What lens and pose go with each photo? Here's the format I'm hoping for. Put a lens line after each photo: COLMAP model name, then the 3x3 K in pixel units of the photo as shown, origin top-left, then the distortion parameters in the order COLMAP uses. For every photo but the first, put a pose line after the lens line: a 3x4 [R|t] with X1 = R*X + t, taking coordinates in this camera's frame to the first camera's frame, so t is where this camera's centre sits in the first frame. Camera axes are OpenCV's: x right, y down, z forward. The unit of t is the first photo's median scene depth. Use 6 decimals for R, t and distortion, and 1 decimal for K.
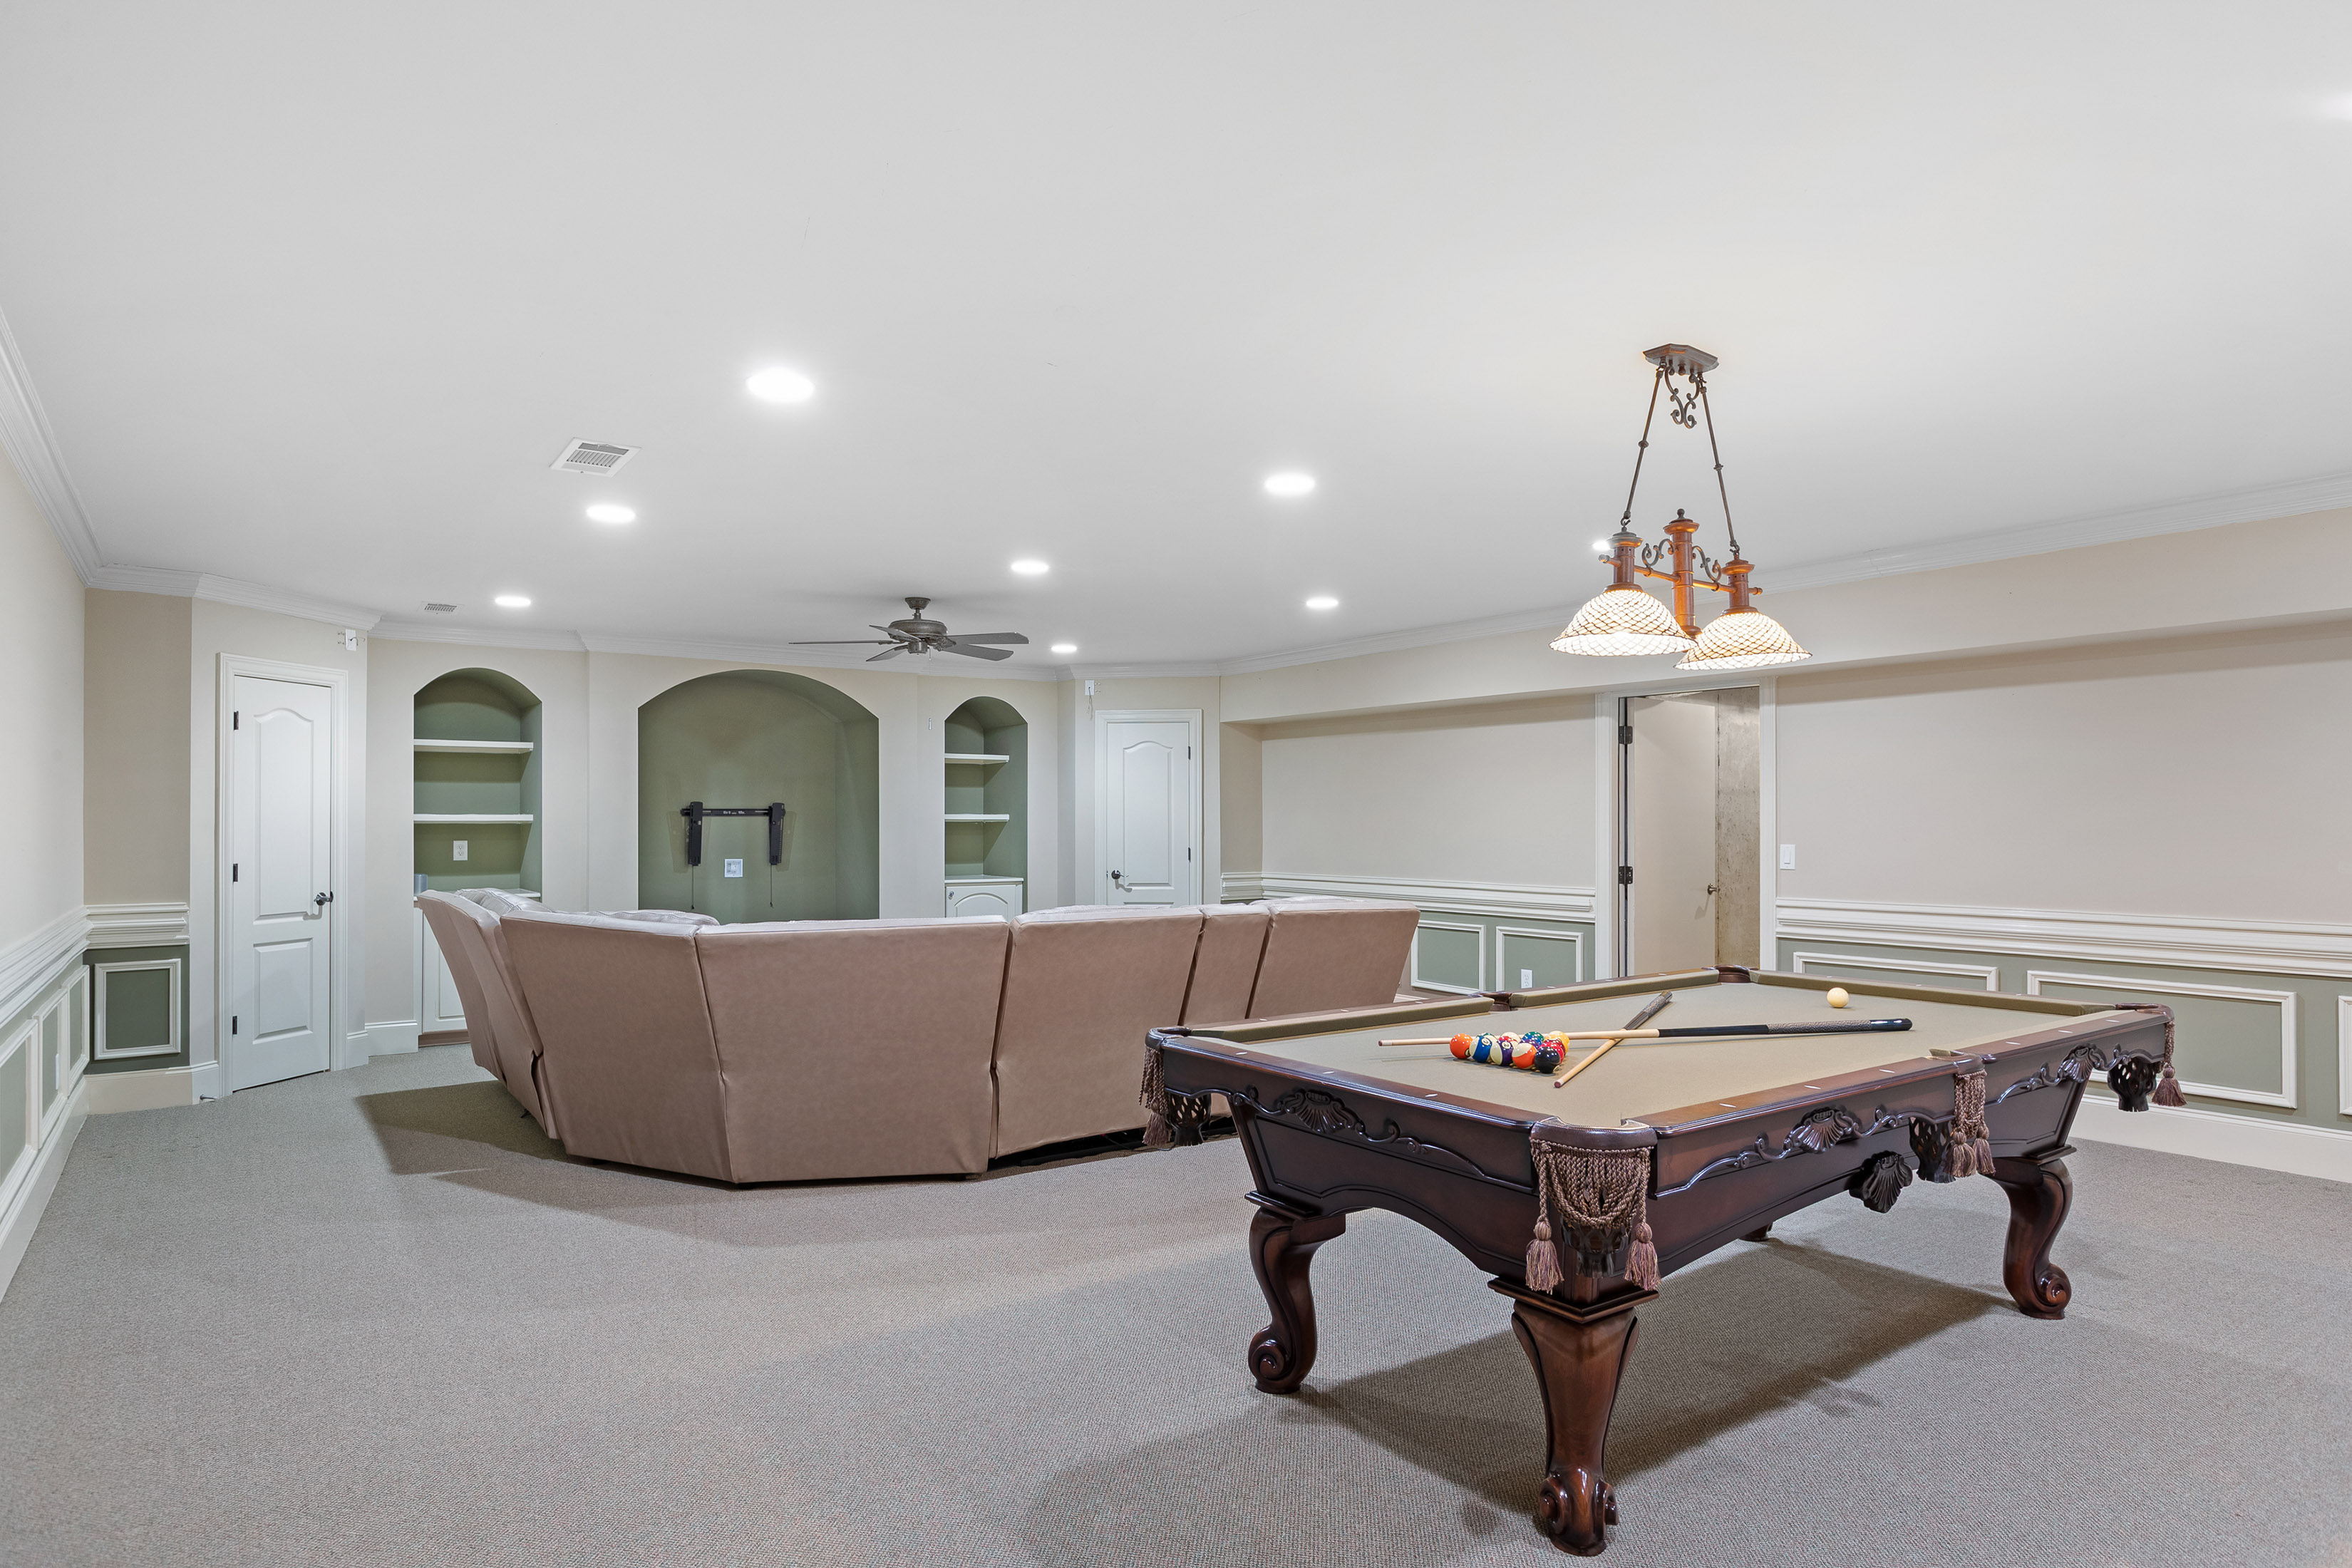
lens RADIAL K [[1359.7, 0, 1170.1], [0, 1359.7, 802.6], [0, 0, 1]] dist [0.002241, -0.000147]
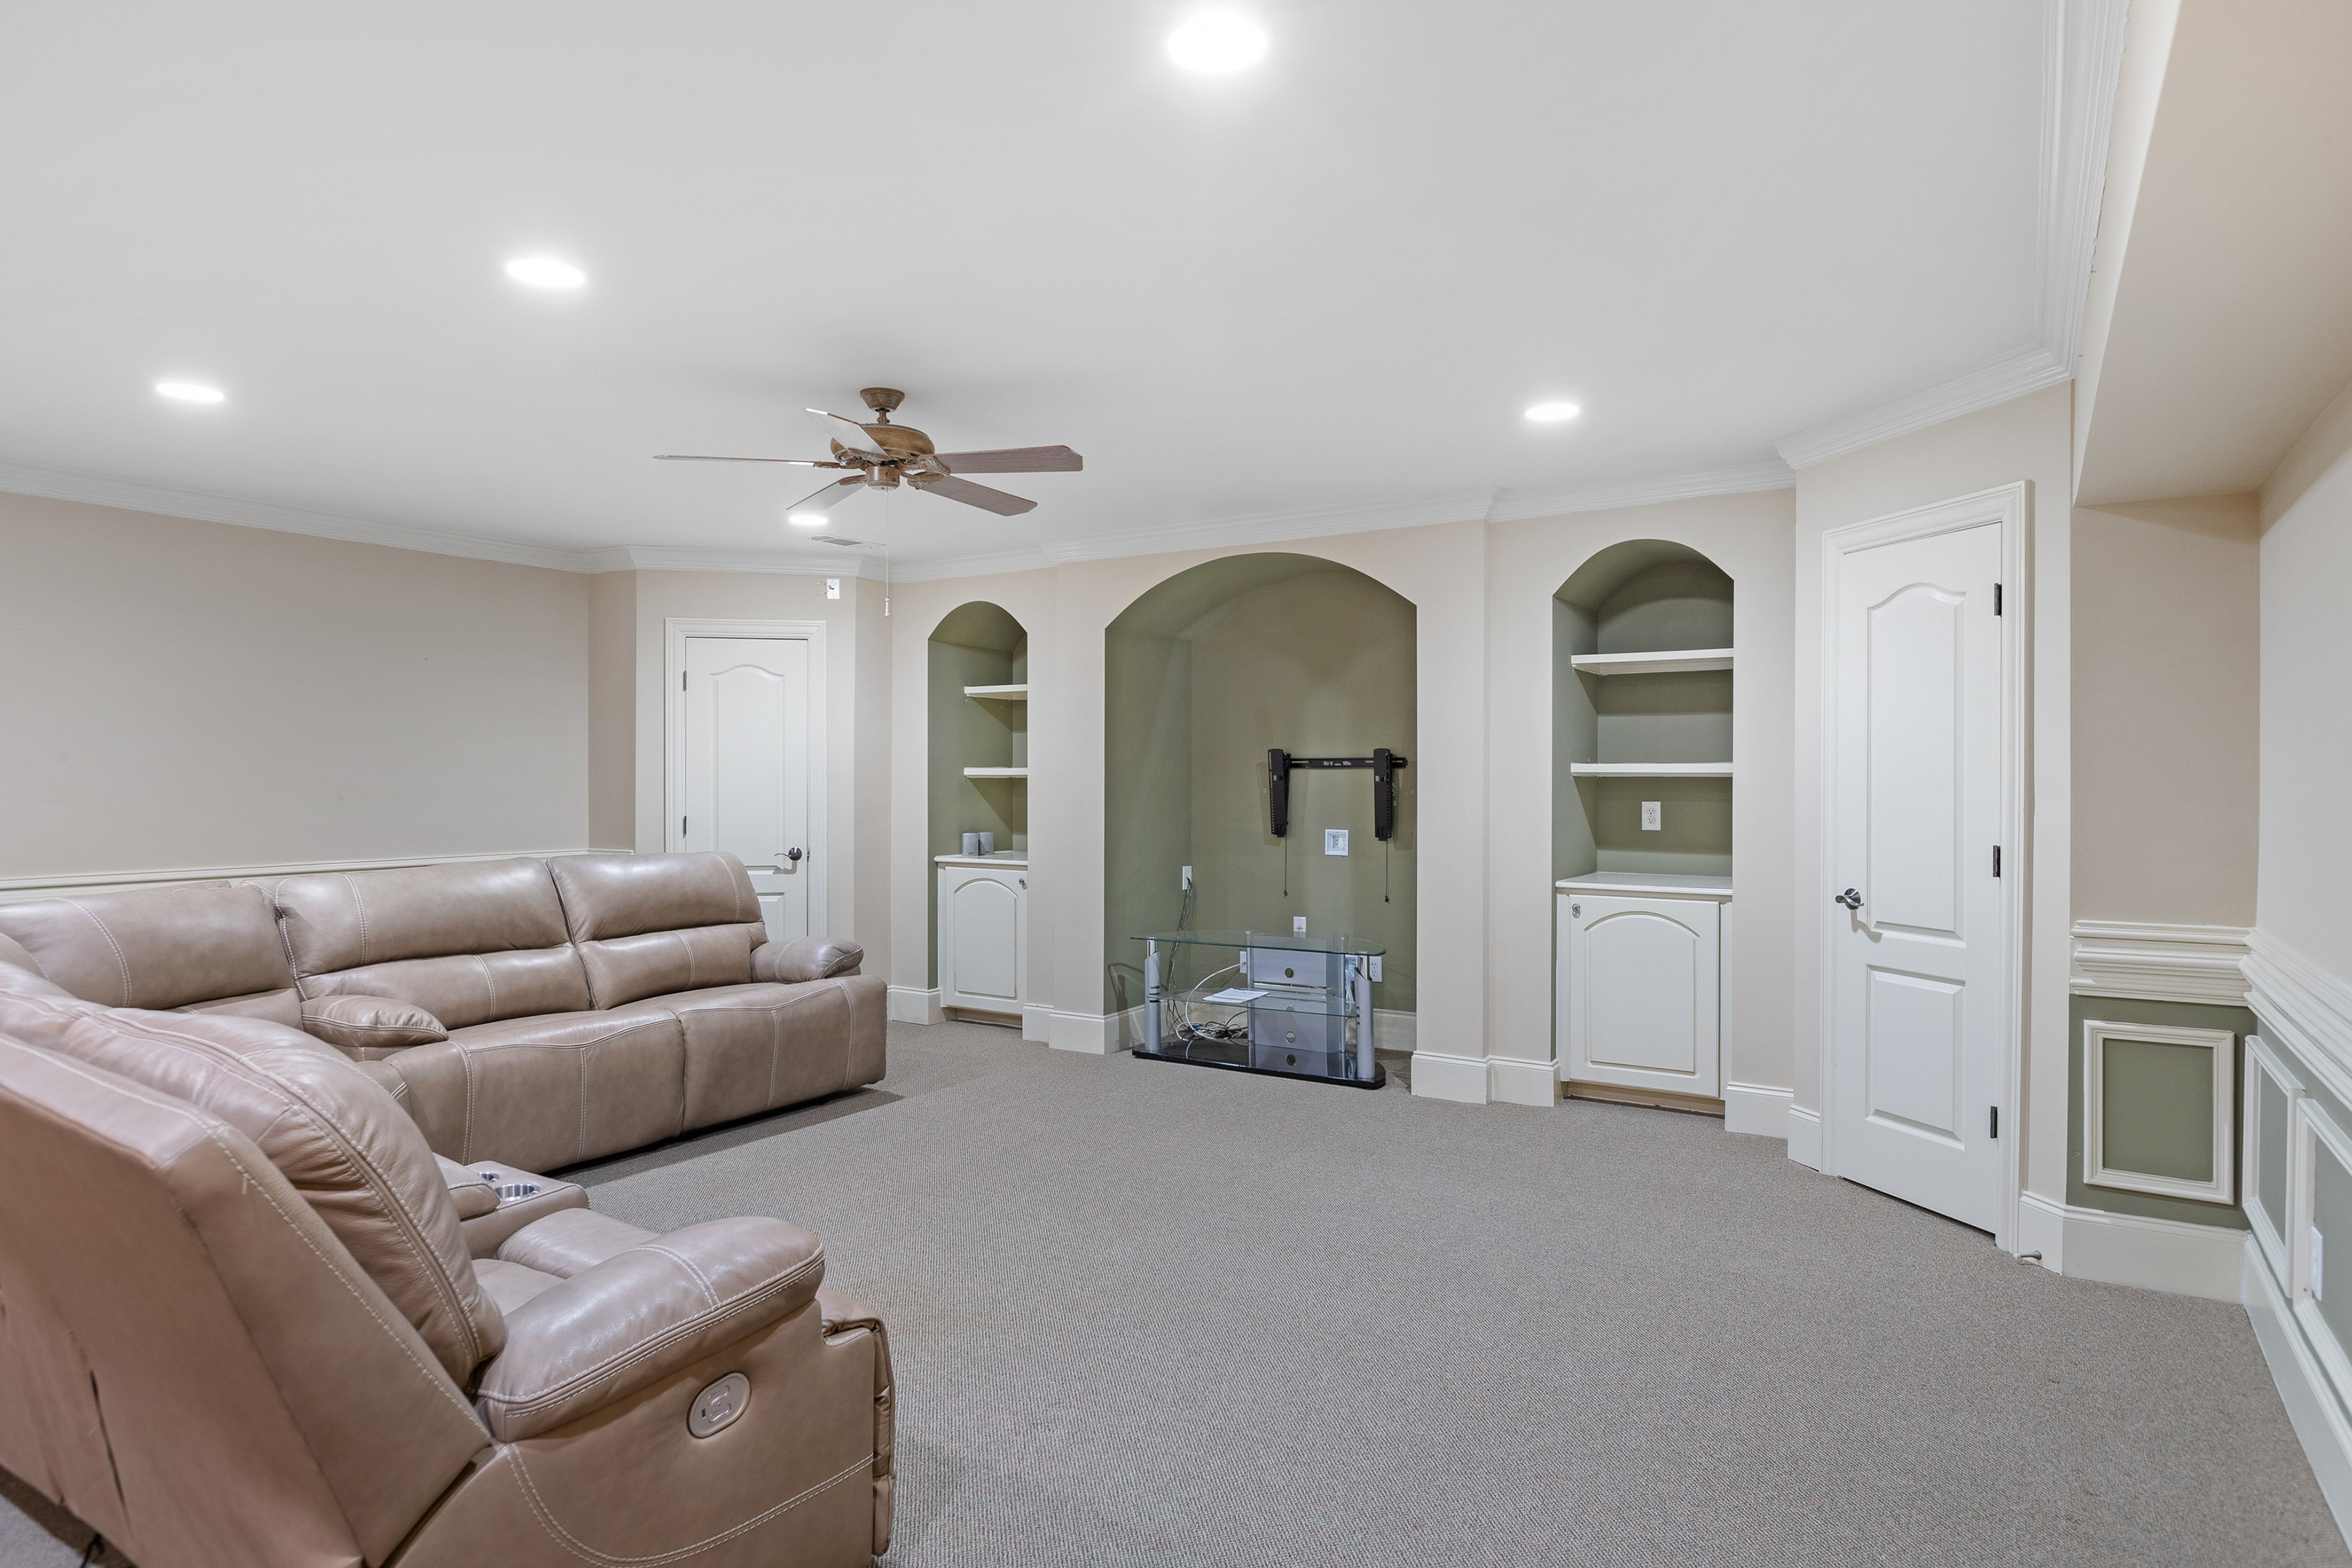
lens RADIAL K [[1359.7, 0, 1168.2], [0, 1359.7, 776.5], [0, 0, 1]] dist [0.002241, -0.000147]
pose [[0.370524, 0.000089, -0.928823, 0.297495], [0.011304, 0.999925, 0.004605, 0.009532], [0.928754, -0.012206, 0.370496, 0.660153]]
